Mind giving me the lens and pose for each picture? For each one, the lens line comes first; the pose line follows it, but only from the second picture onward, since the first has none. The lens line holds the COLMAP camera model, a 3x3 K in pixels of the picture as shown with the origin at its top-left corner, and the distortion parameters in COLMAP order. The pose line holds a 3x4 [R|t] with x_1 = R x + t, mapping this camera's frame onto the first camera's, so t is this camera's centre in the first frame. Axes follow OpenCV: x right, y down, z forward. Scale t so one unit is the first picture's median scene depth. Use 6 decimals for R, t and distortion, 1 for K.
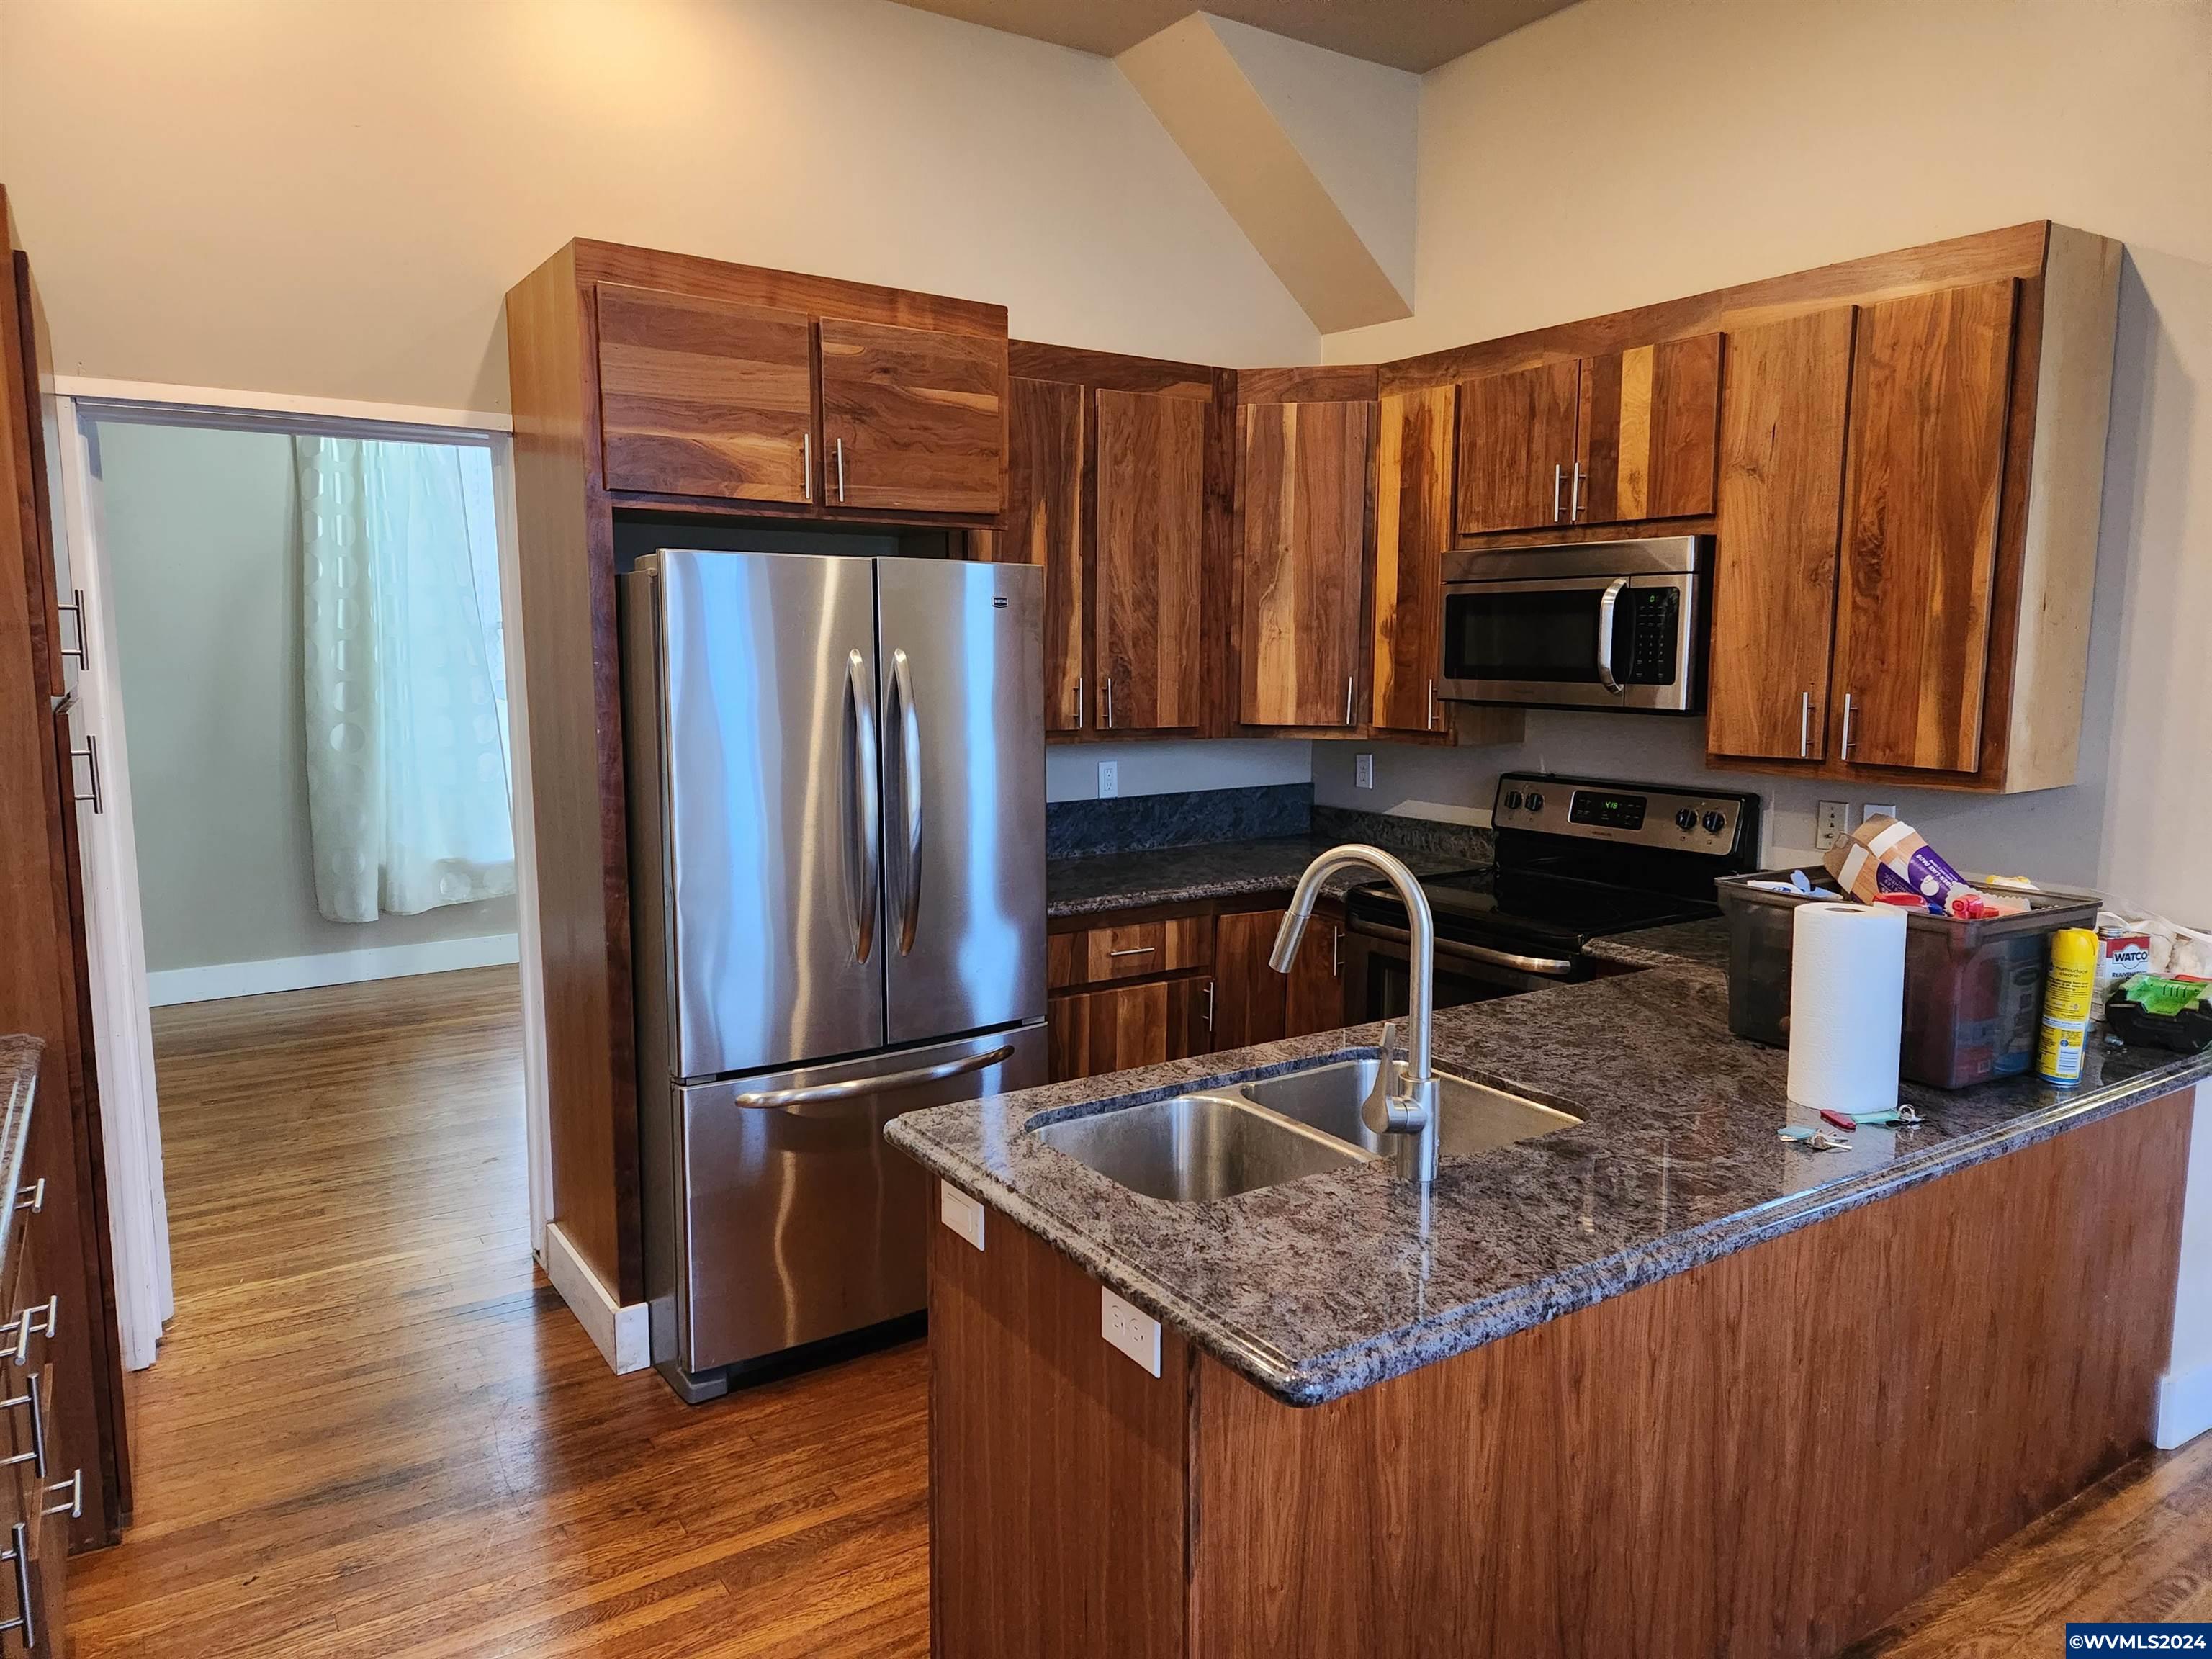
lens RADIAL K [[1457.4, 0, 1088.2], [0, 1457.4, 829.4], [0, 0, 1]] dist [0.069694, -0.041313]
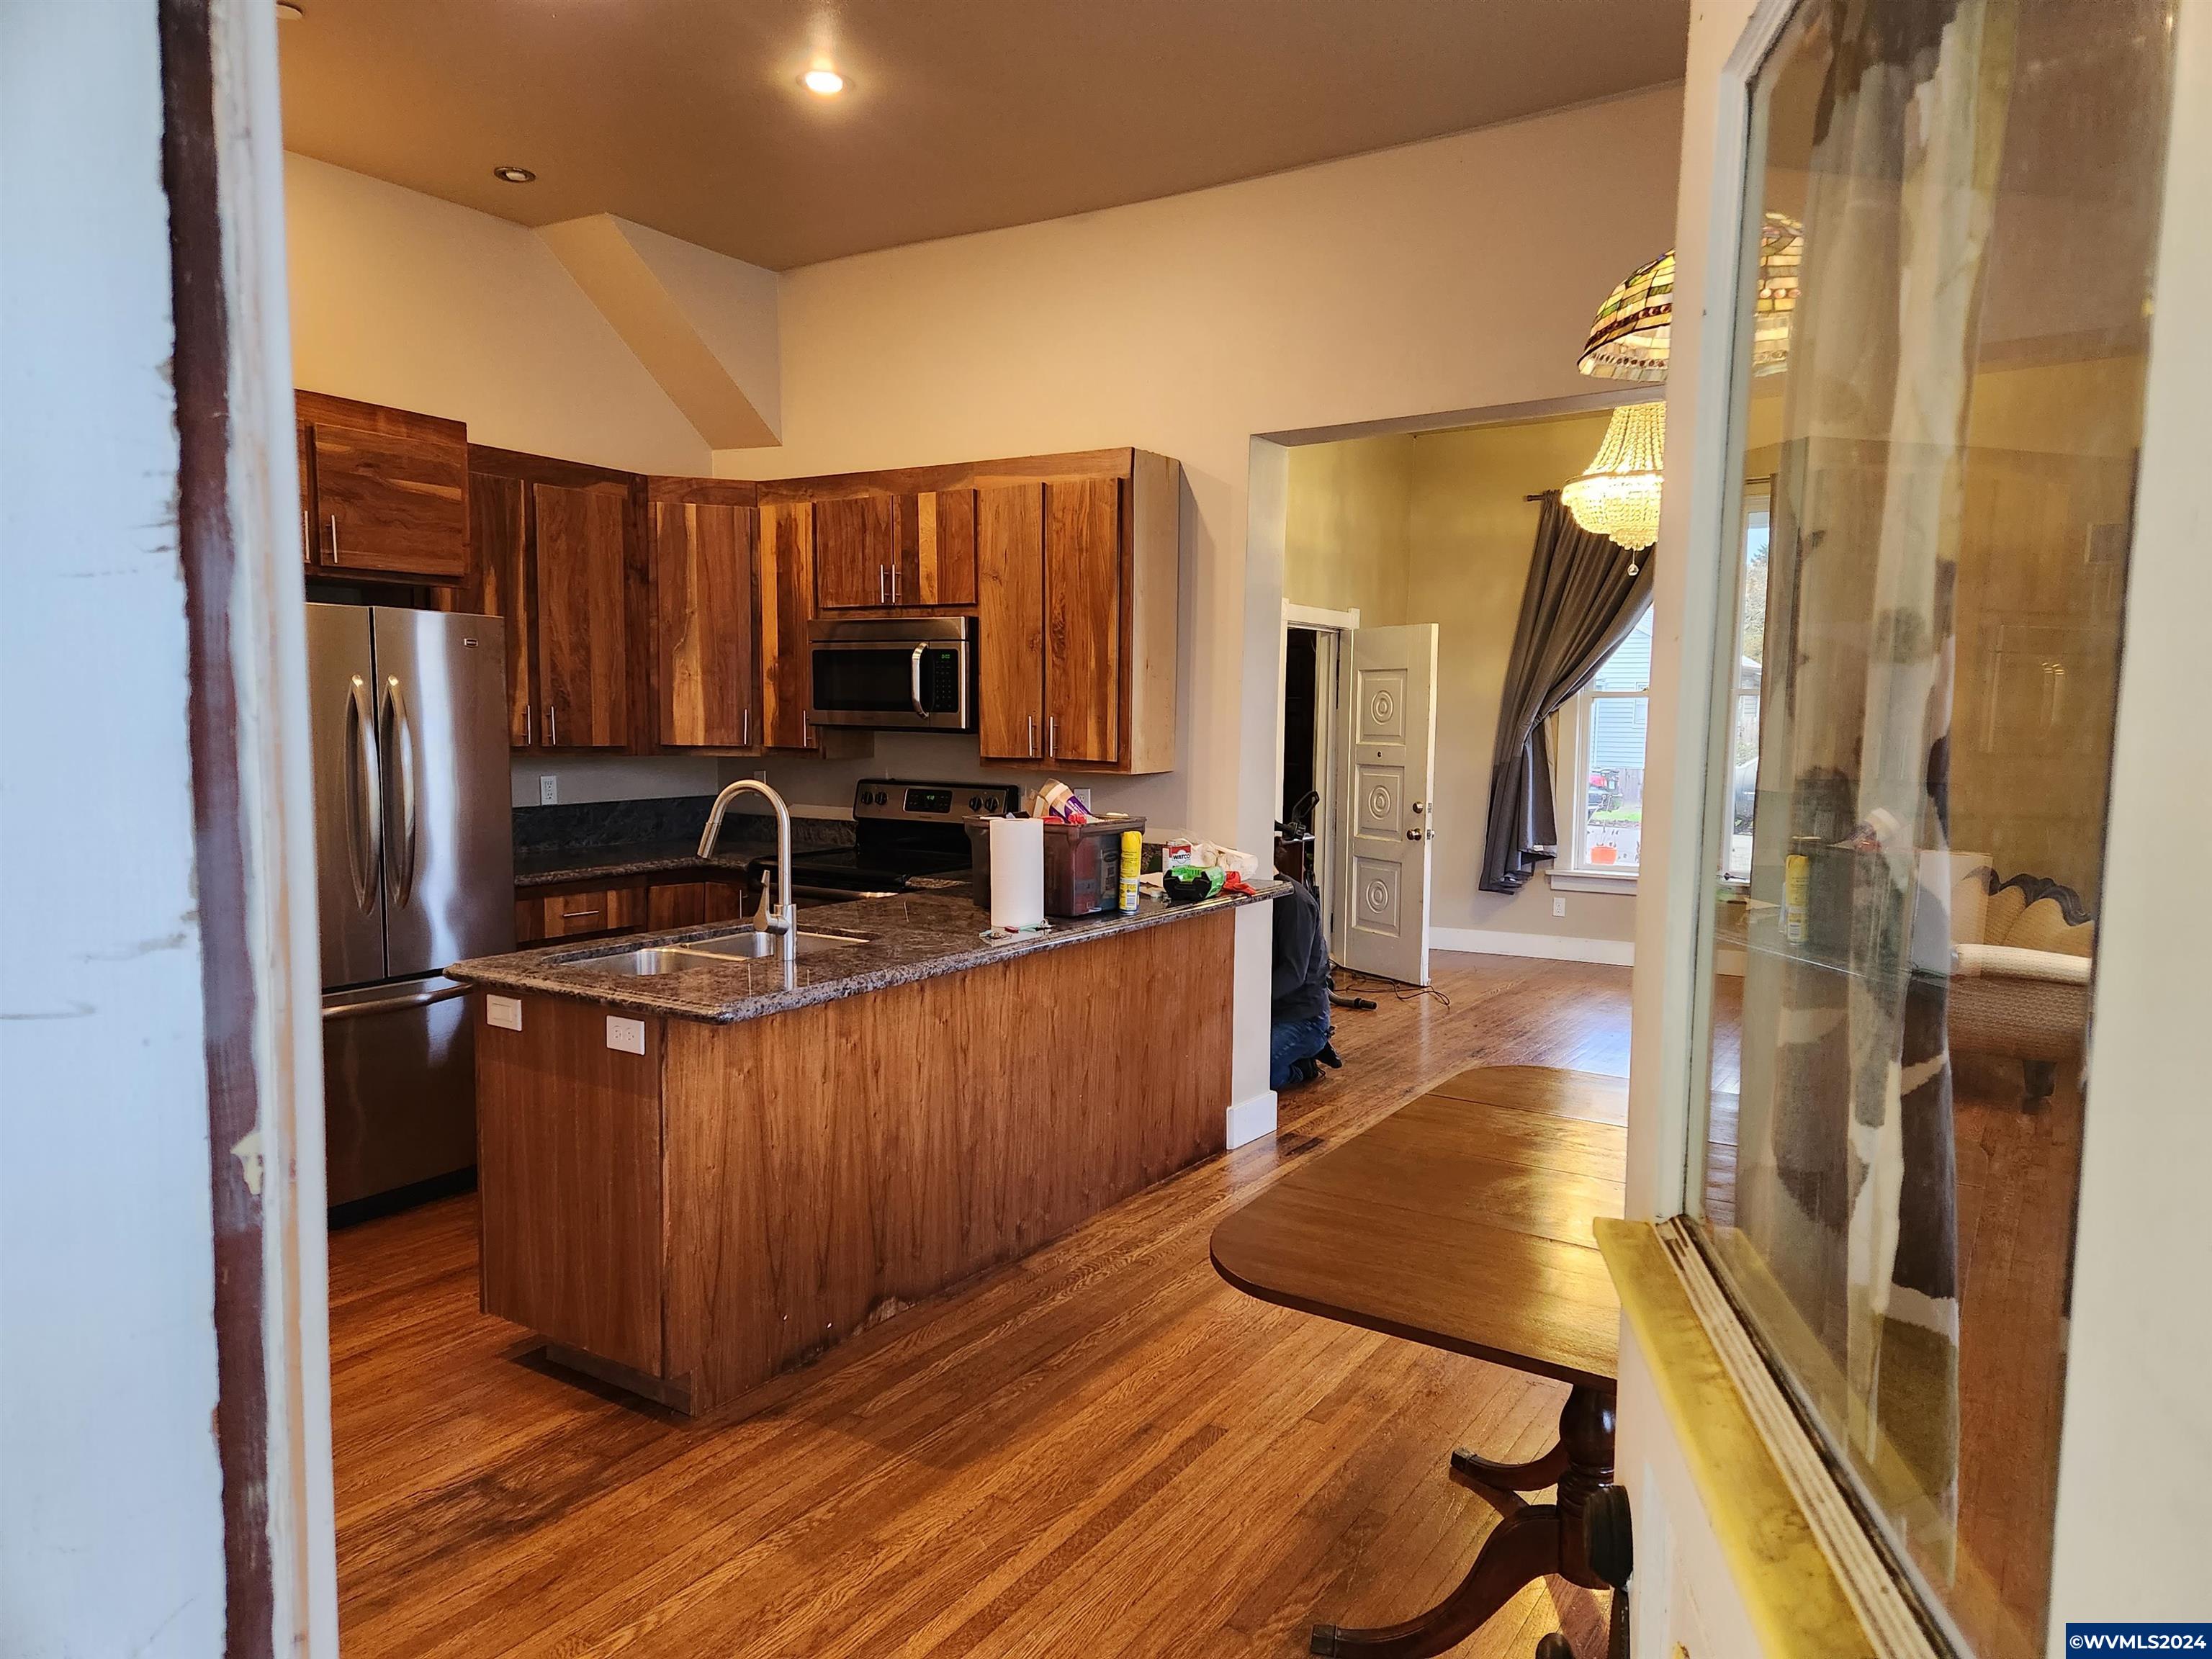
lens RADIAL K [[1457.4, 0, 1122.8], [0, 1457.4, 832.6], [0, 0, 1]] dist [0.069694, -0.041313]
pose [[0.912278, -0.025094, 0.408801, -0.076221], [0.041796, 0.998614, -0.031972, 0.088299], [-0.407433, 0.046254, 0.912063, -0.482177]]
